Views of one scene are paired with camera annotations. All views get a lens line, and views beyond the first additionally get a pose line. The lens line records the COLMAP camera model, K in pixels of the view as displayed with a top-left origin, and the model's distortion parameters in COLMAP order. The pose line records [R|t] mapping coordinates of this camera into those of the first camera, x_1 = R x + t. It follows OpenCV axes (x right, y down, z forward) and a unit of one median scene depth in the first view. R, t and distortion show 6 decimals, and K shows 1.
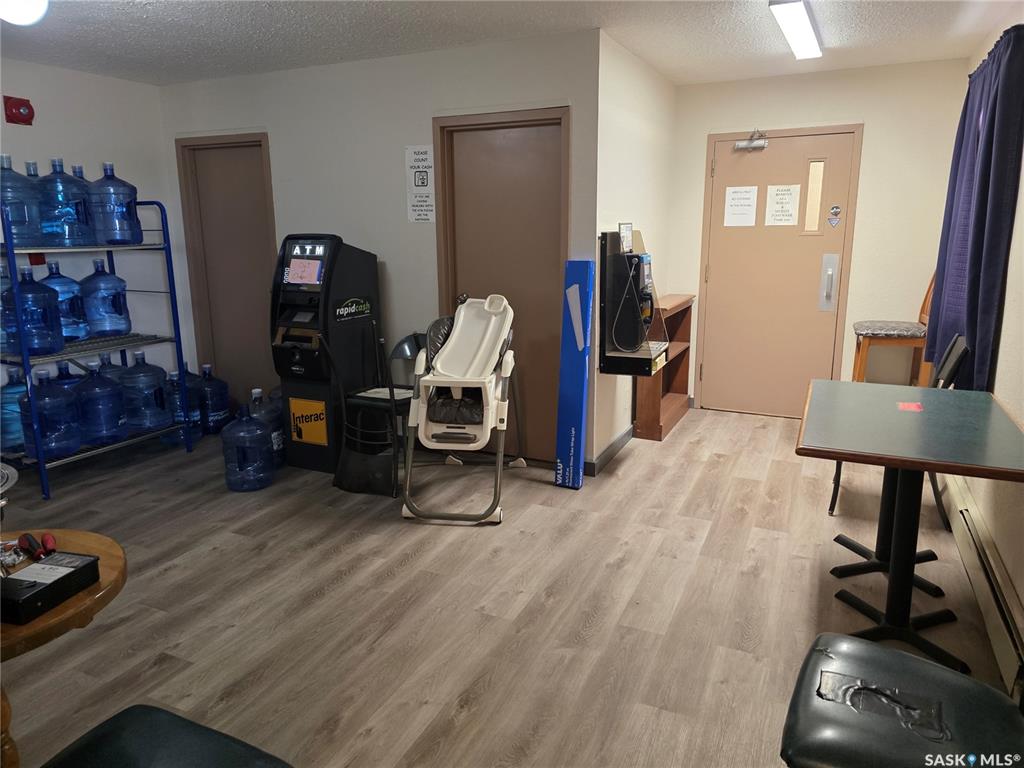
lens RADIAL K [[702.3, 0, 512.0], [0, 702.3, 384.0], [0, 0, 1]] dist [0.047570, -0.054956]
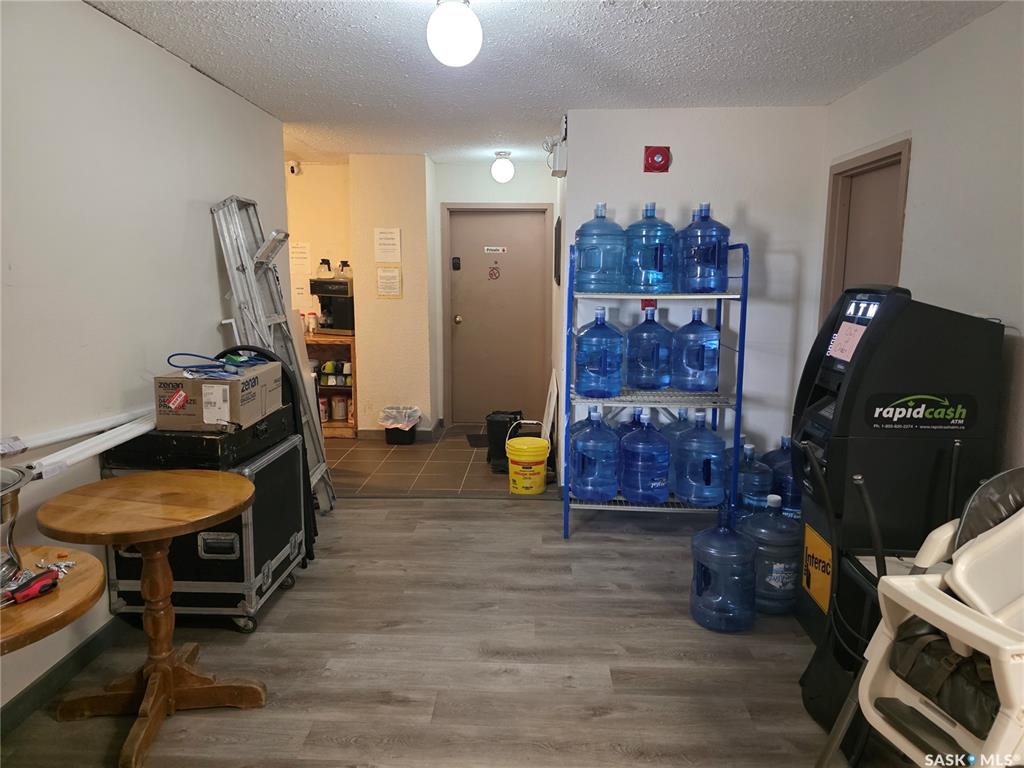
lens RADIAL K [[686.1, 0, 513.2], [0, 686.1, 368.6], [0, 0, 1]] dist [0.051039, -0.044828]
pose [[0.382658, 0.134739, -0.914012, 0.168966], [-0.212553, 0.975610, 0.054833, -0.104797], [0.899108, 0.173293, 0.401964, 0.475012]]
